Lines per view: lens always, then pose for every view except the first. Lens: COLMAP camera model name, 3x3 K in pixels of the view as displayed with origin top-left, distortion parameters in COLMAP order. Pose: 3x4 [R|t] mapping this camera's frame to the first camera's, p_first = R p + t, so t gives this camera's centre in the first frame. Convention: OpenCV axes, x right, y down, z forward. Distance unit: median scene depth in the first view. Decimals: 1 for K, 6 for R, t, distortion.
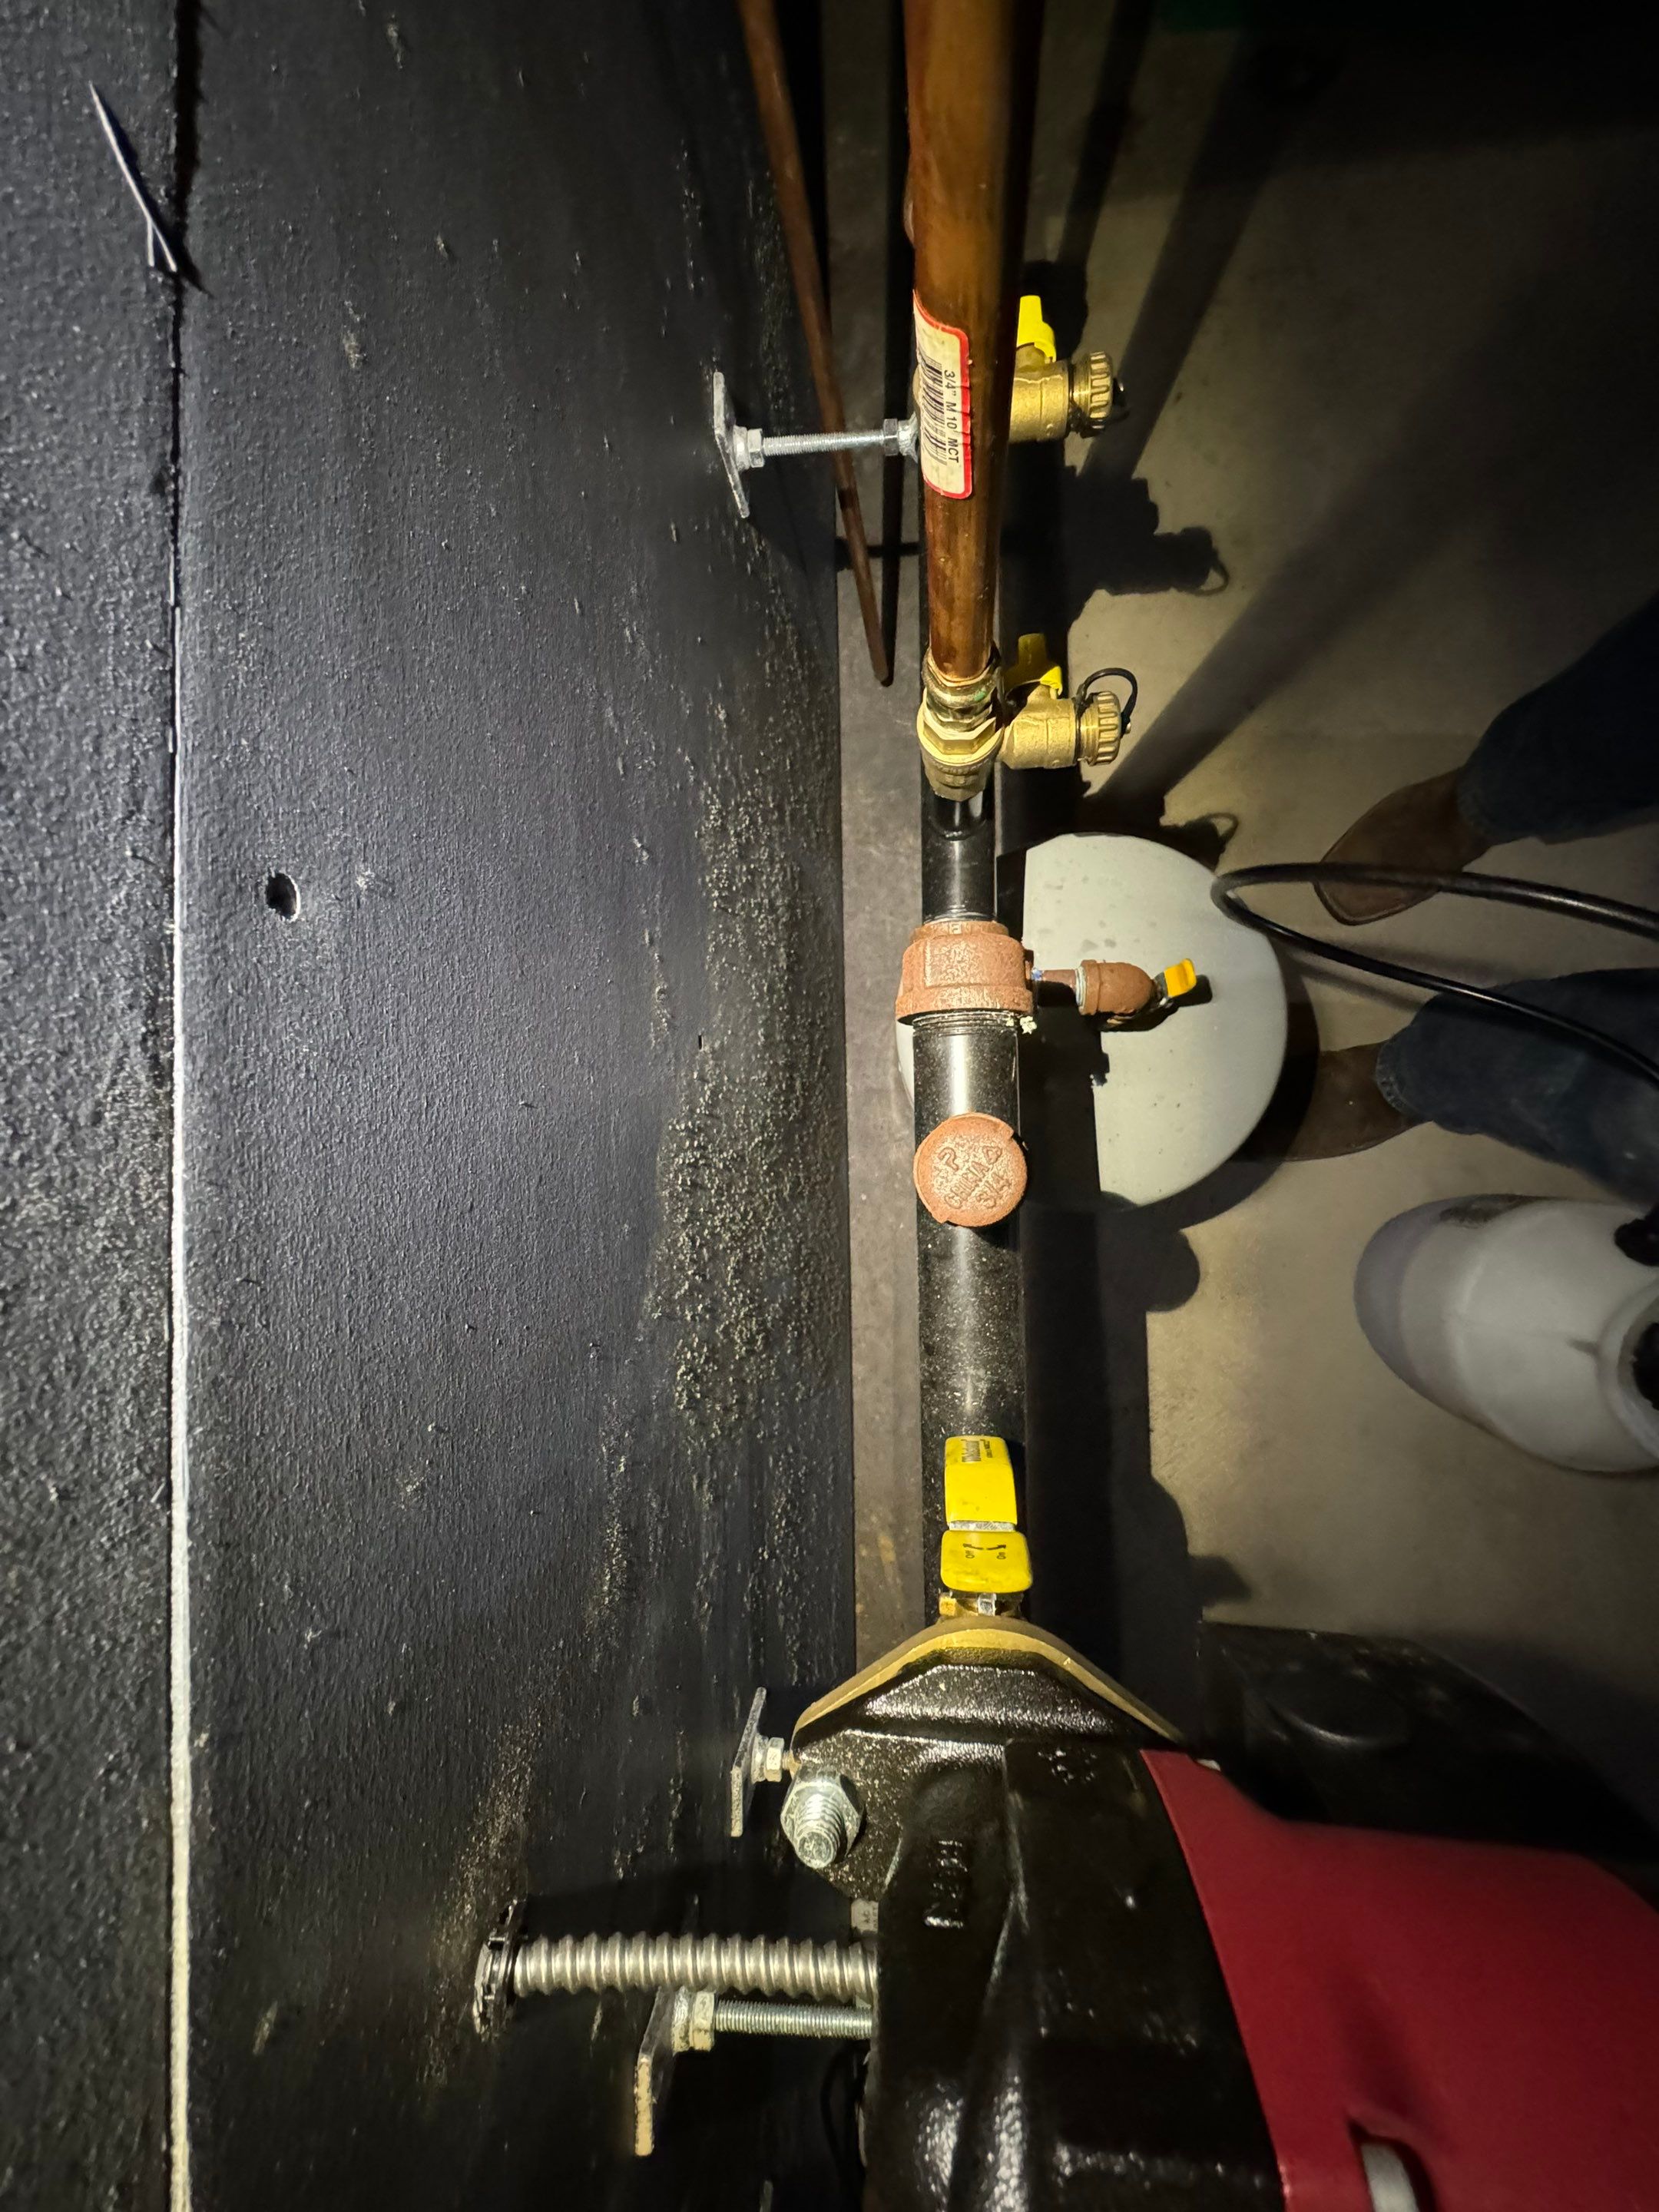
lens RADIAL K [[875.3, 0, 829.5], [0, 875.3, 1106.0], [0, 0, 1]] dist [-0.000470, 0.000006]
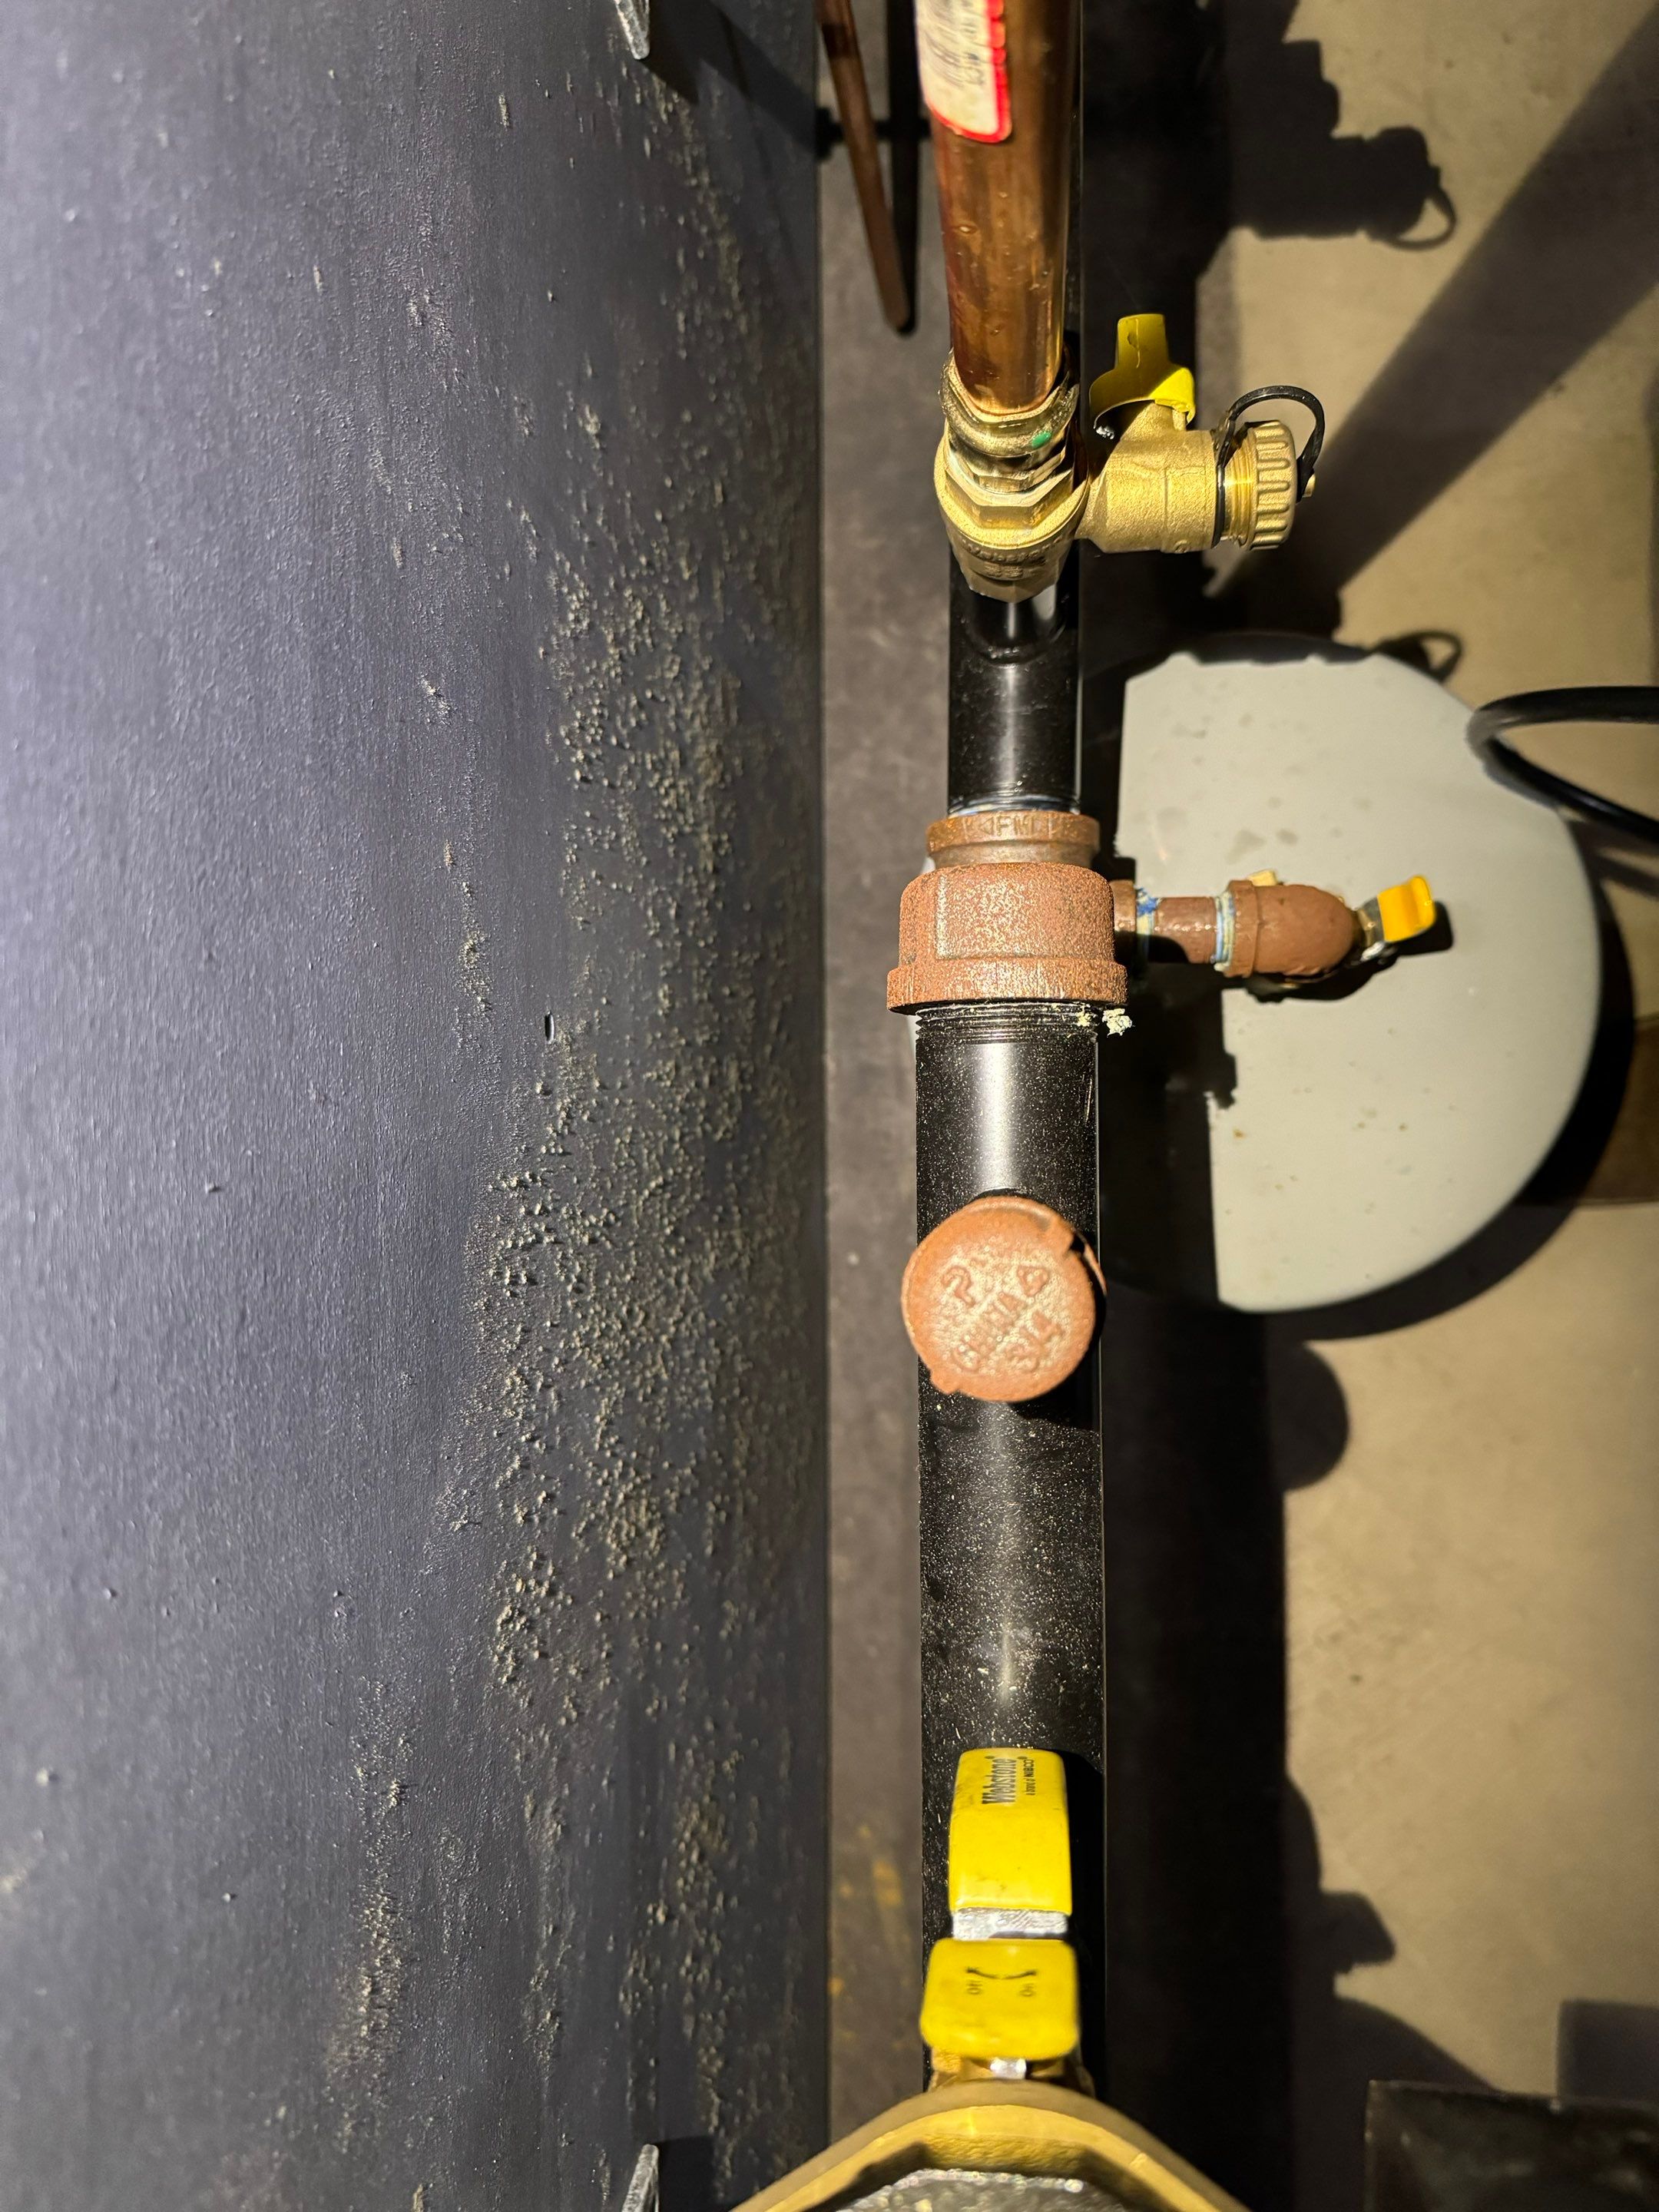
lens RADIAL K [[1566.7, 0, 829.5], [0, 1566.7, 1106.0], [0, 0, 1]] dist [0.105932, -0.197538]
pose [[0.999808, 0.011536, 0.015861, 0.019612], [-0.011895, 0.999671, 0.022718, -0.048876], [-0.015594, -0.022903, 0.999616, -0.020029]]
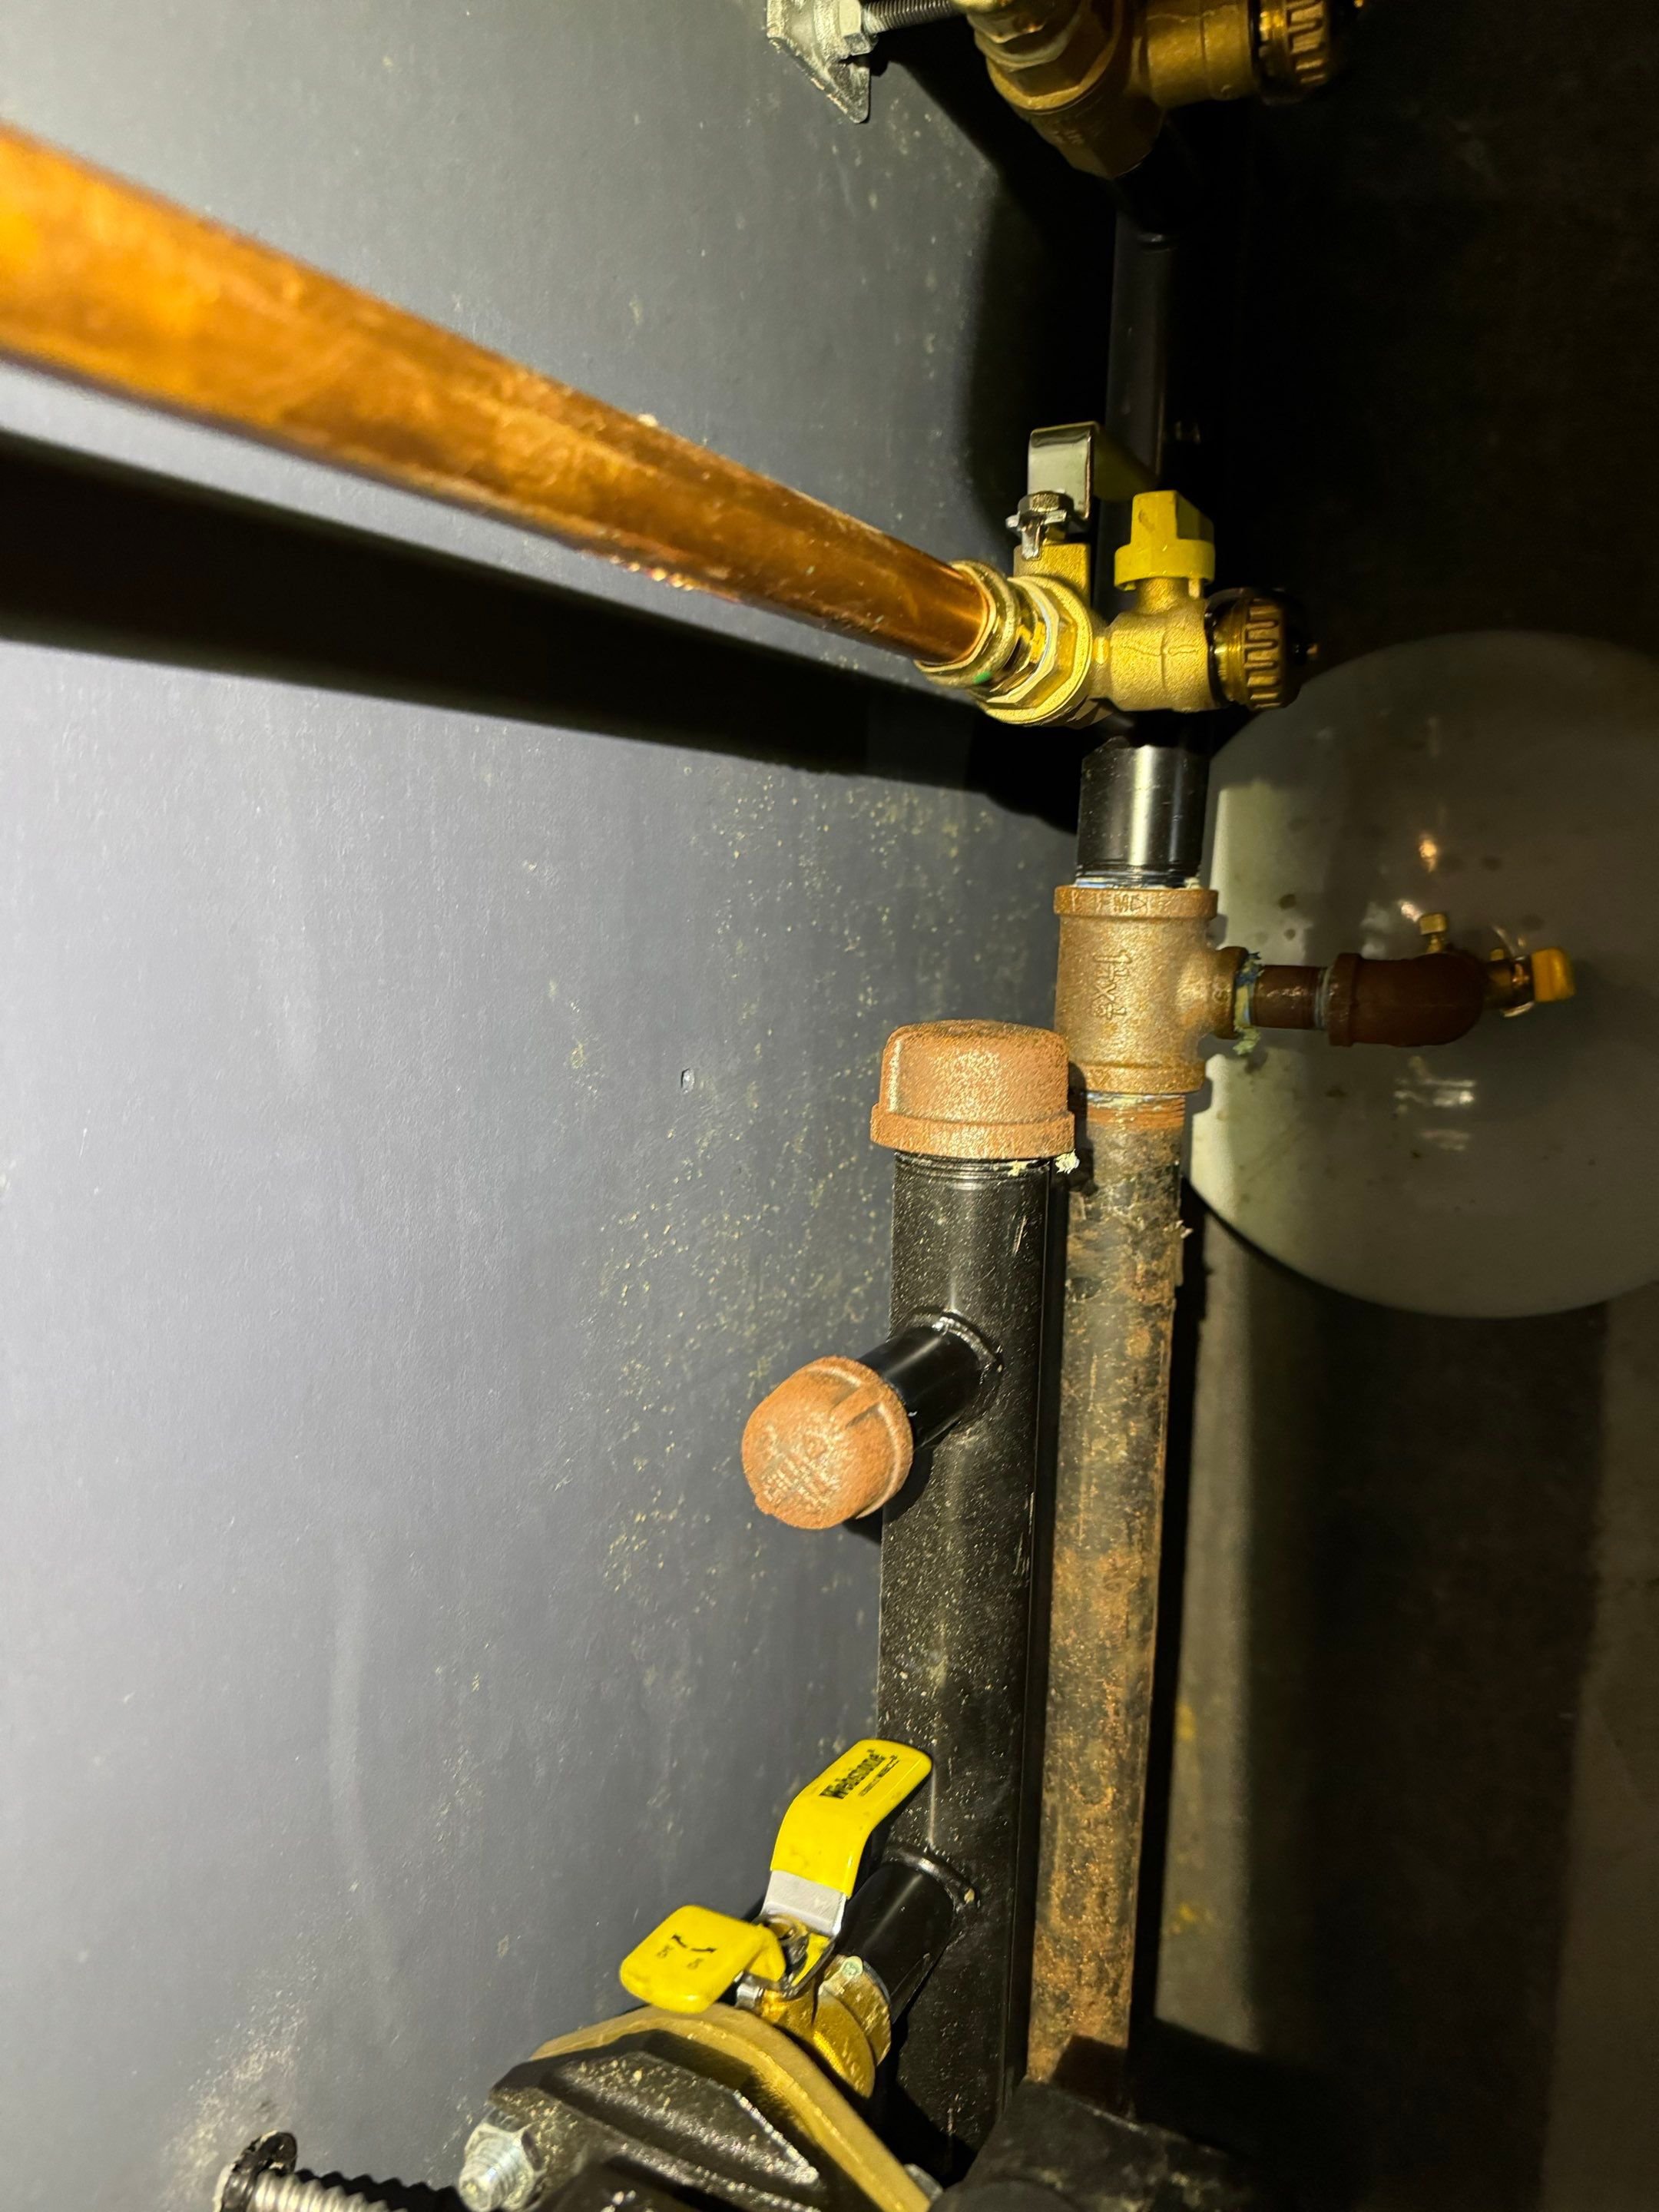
lens RADIAL K [[1583.6, 0, 829.5], [0, 1583.6, 1106.0], [0, 0, 1]] dist [0.127481, -0.176280]
pose [[0.940946, 0.091604, -0.325929, 0.381098], [-0.029335, 0.981139, 0.191063, -0.304321], [0.337283, -0.170218, 0.925886, -0.131596]]
